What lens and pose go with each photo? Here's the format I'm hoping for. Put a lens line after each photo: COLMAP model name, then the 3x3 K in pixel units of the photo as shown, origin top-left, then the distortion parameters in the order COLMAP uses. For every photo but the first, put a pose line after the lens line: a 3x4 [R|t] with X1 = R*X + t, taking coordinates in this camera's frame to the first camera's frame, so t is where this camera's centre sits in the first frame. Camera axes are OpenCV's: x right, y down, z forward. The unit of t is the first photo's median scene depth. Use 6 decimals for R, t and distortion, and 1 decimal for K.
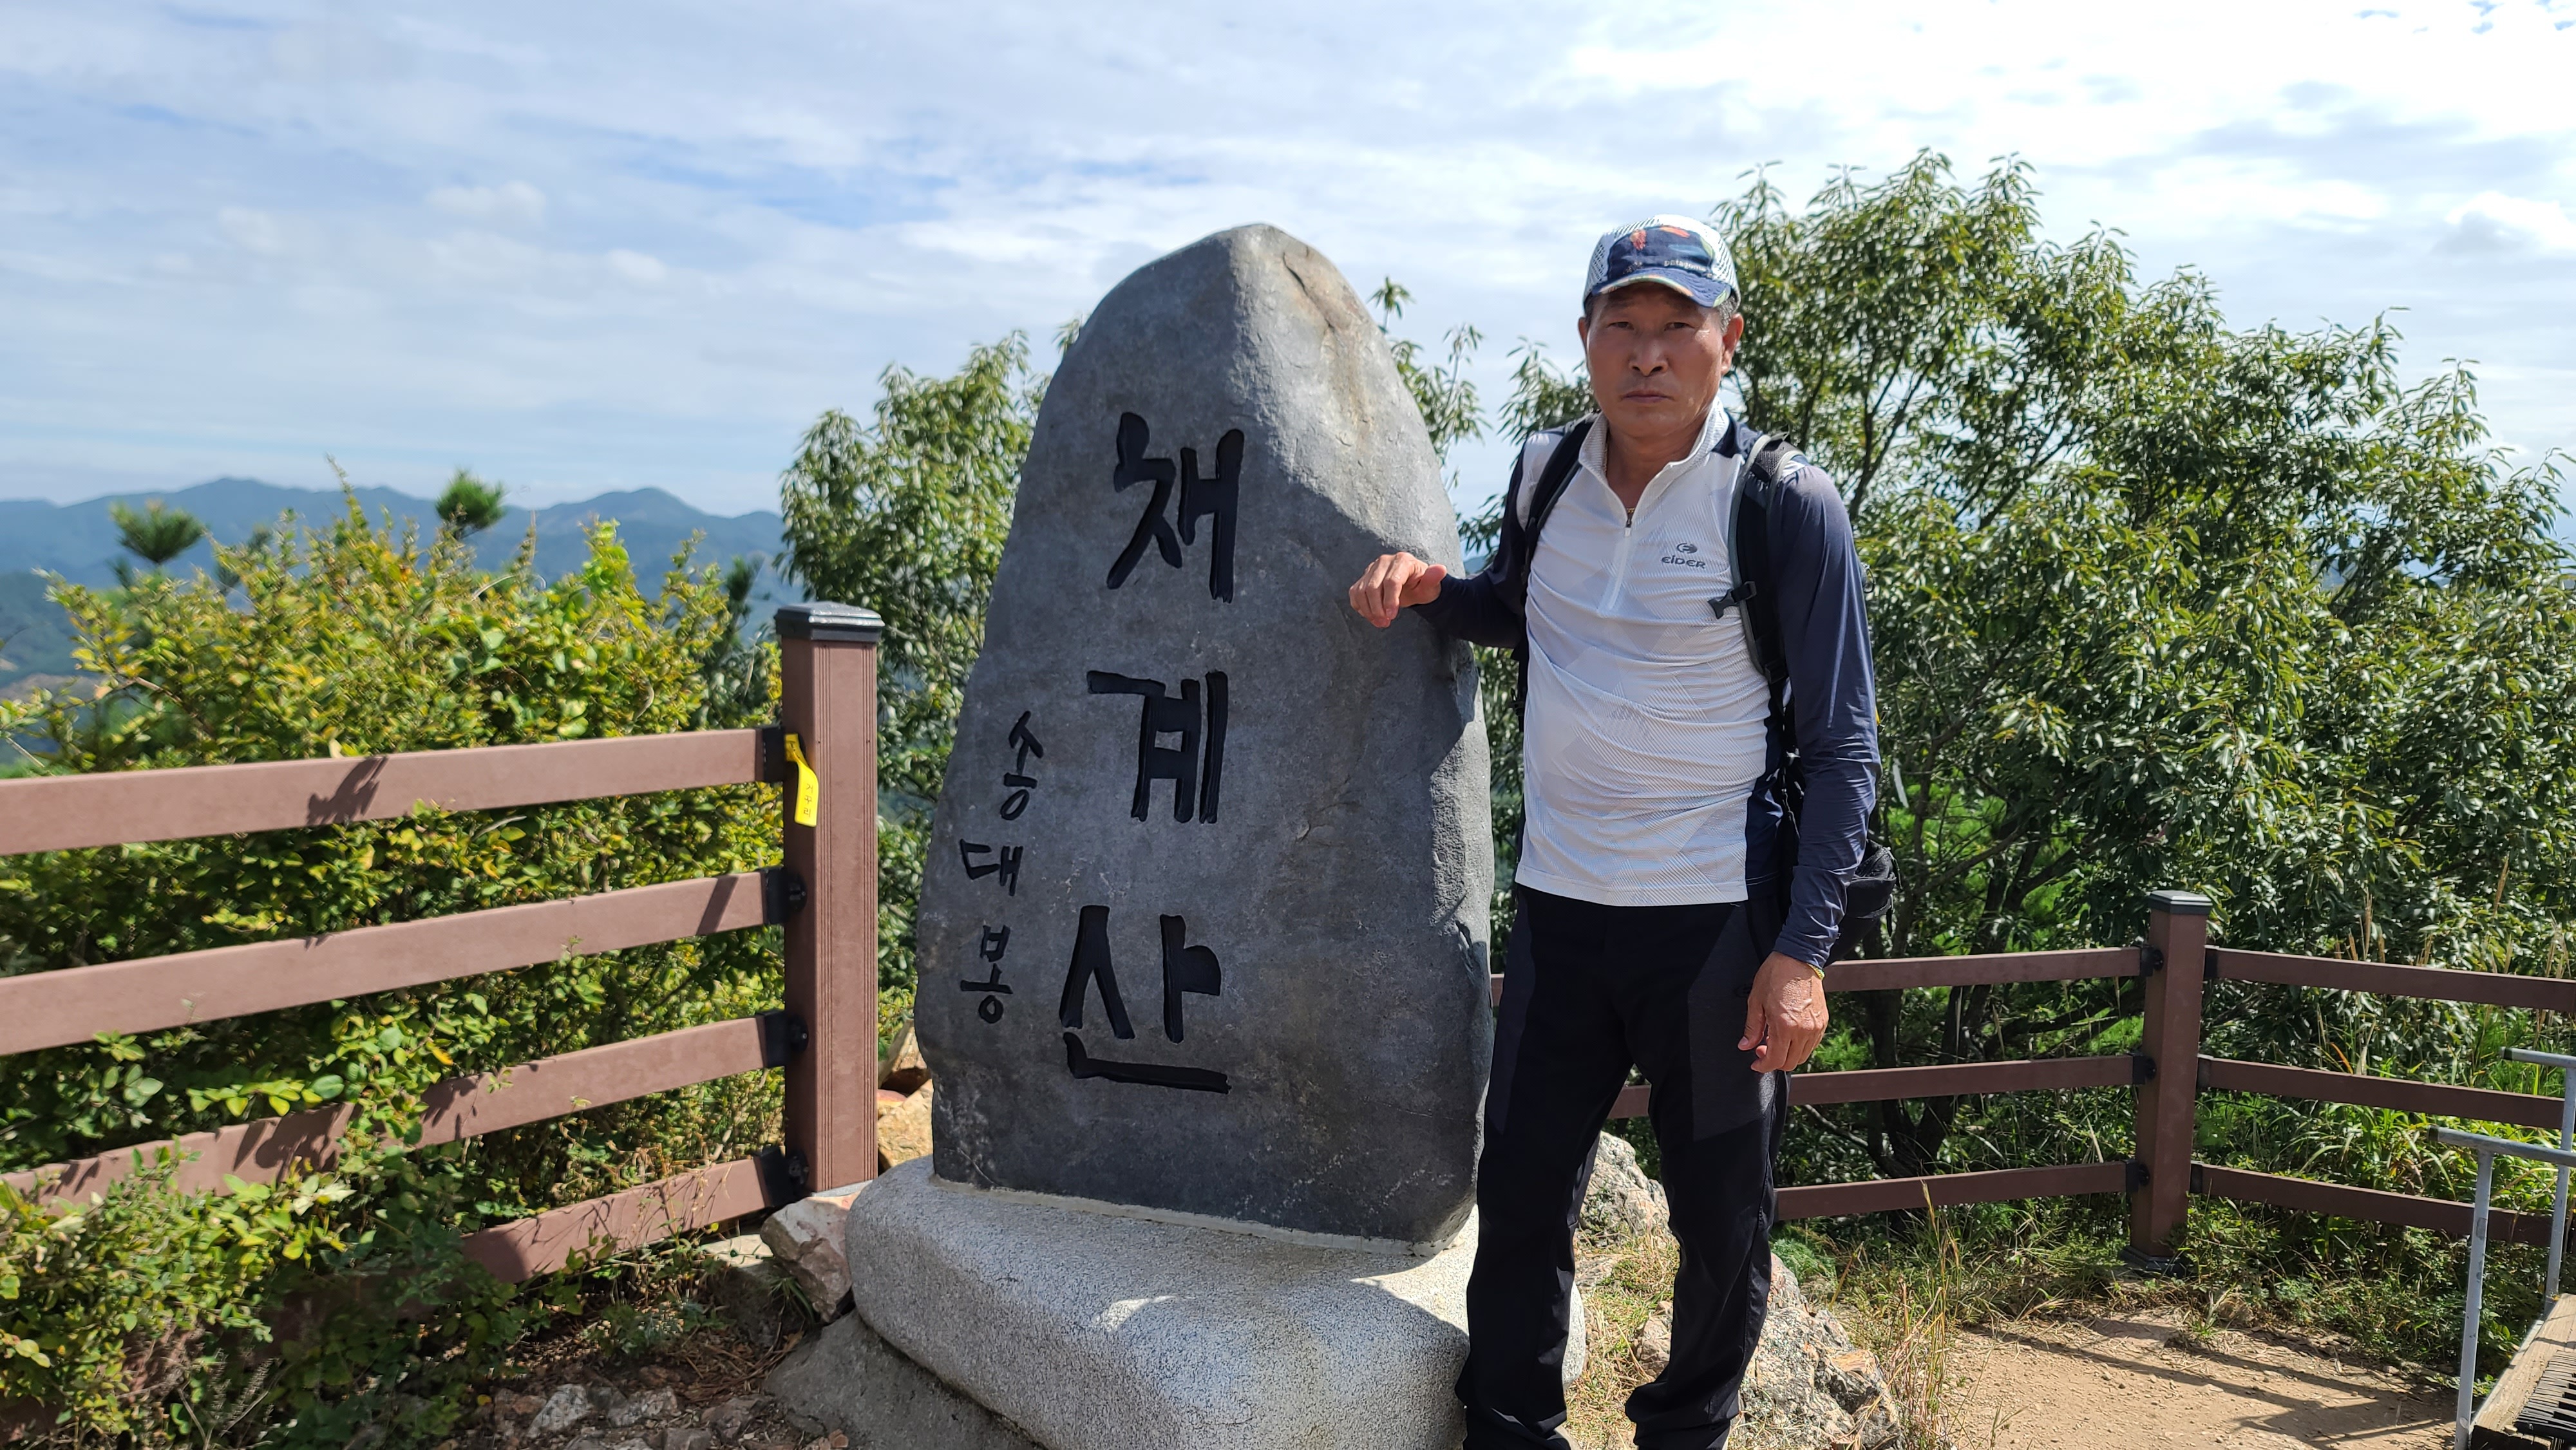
lens RADIAL K [[1923.2, 0, 1345.2], [0, 1923.2, 777.5], [0, 0, 1]] dist [0.063613, -0.033352]
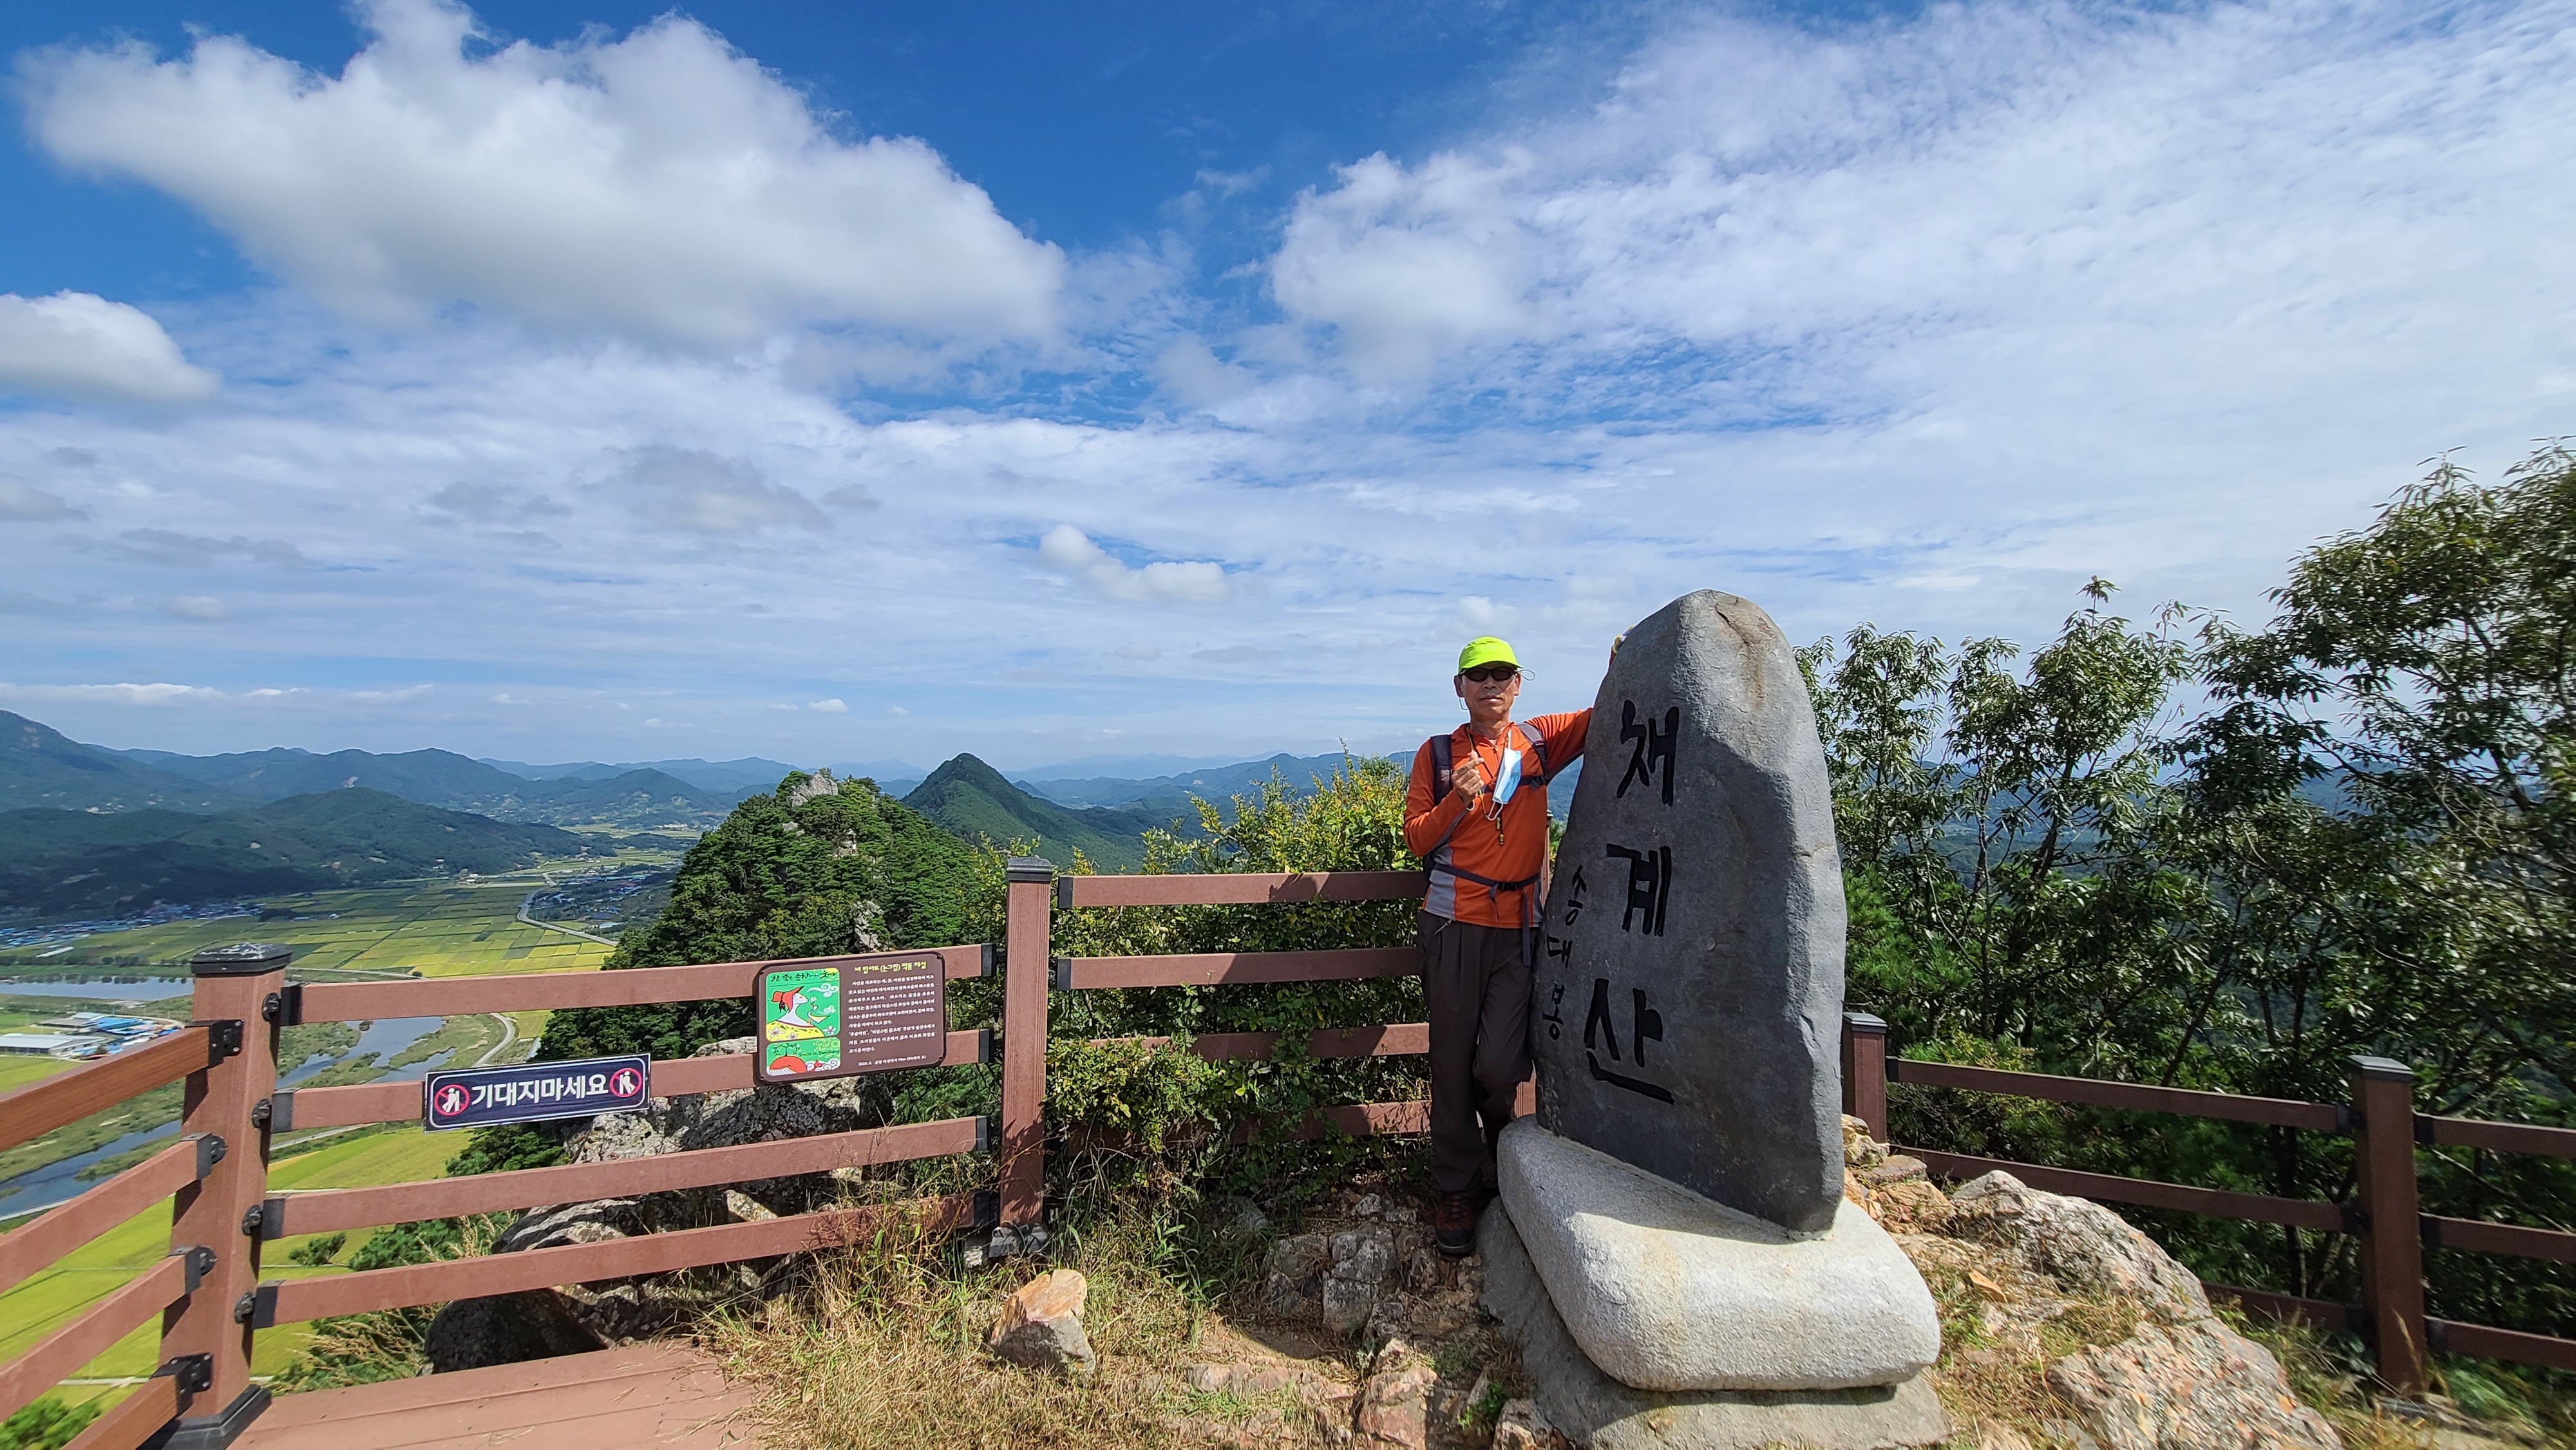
lens RADIAL K [[1078.6, 0, 1263.0], [0, 1078.6, 711.8], [0, 0, 1]] dist [-0.001151, -0.000534]
pose [[0.740410, -0.052170, -0.670128, 0.304617], [-0.061993, 0.987434, -0.145367, -0.011417], [0.669291, 0.149175, 0.727871, 0.042345]]
